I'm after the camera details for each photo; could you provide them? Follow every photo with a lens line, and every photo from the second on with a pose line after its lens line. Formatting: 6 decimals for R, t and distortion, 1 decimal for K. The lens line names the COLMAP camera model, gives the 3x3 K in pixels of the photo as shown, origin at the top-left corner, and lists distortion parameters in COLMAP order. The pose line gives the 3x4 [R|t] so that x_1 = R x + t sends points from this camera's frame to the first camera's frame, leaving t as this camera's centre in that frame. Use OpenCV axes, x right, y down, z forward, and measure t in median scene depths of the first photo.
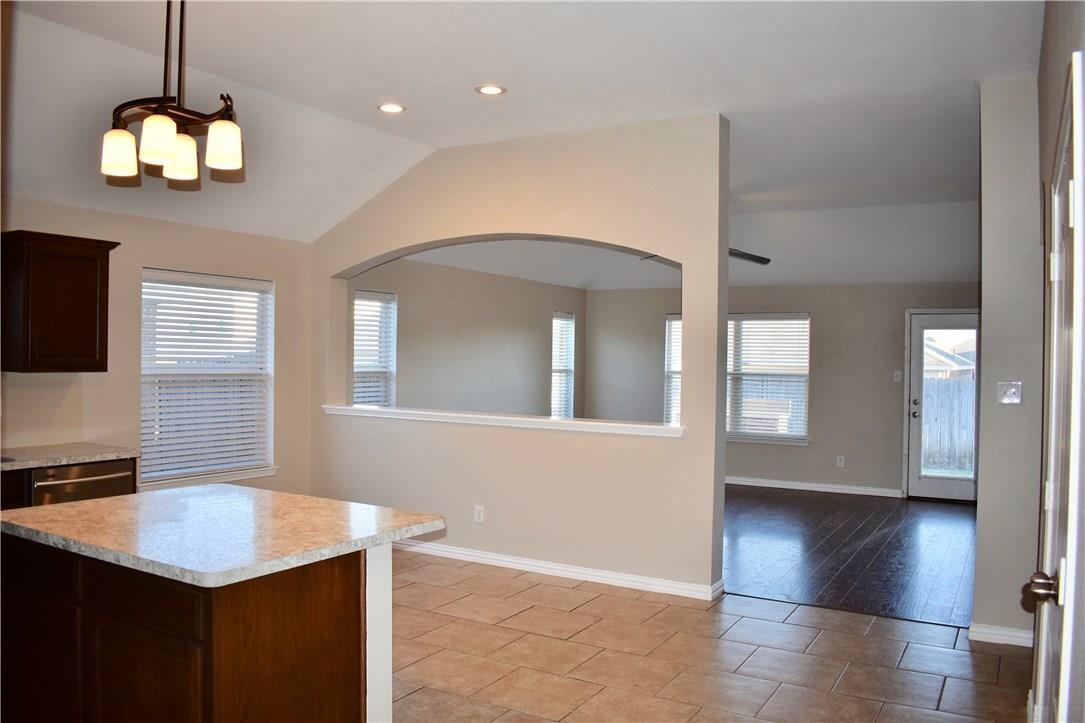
lens RADIAL K [[849.0, 0, 542.5], [0, 849.0, 361.5], [0, 0, 1]] dist [-0.084935, 0.000678]
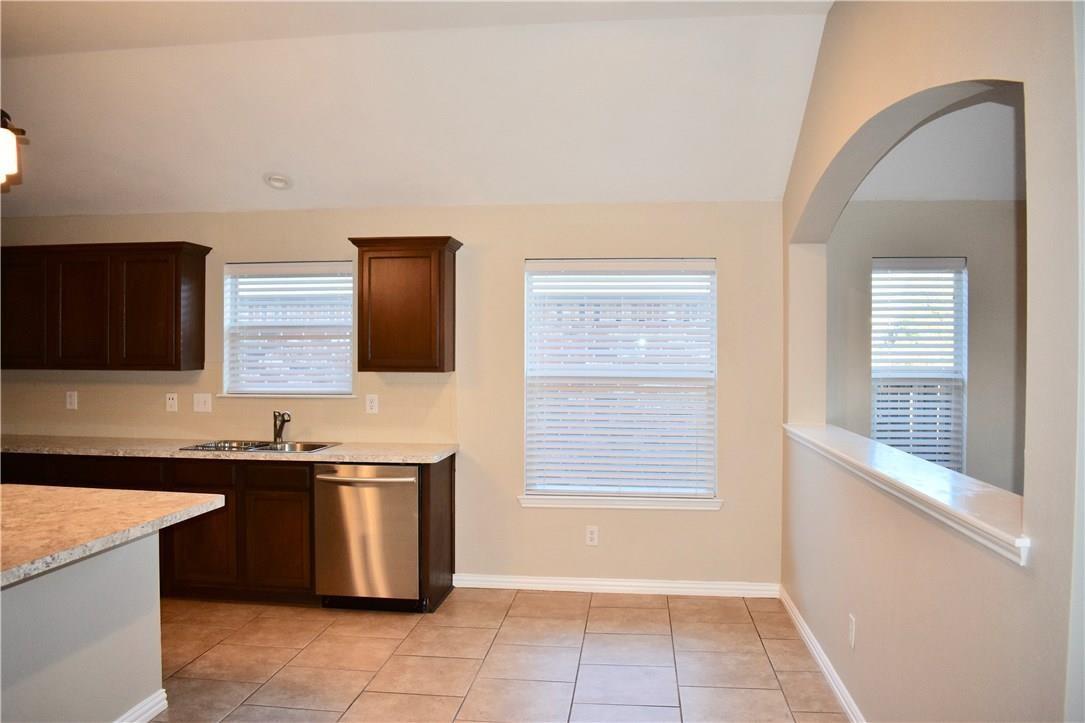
lens RADIAL K [[849.0, 0, 542.5], [0, 849.0, 361.5], [0, 0, 1]] dist [-0.084935, 0.000678]
pose [[0.405624, -0.005884, -0.914021, 0.436976], [-0.002821, 0.999966, -0.007689, 0.007530], [0.914036, 0.005697, 0.405594, 0.733956]]
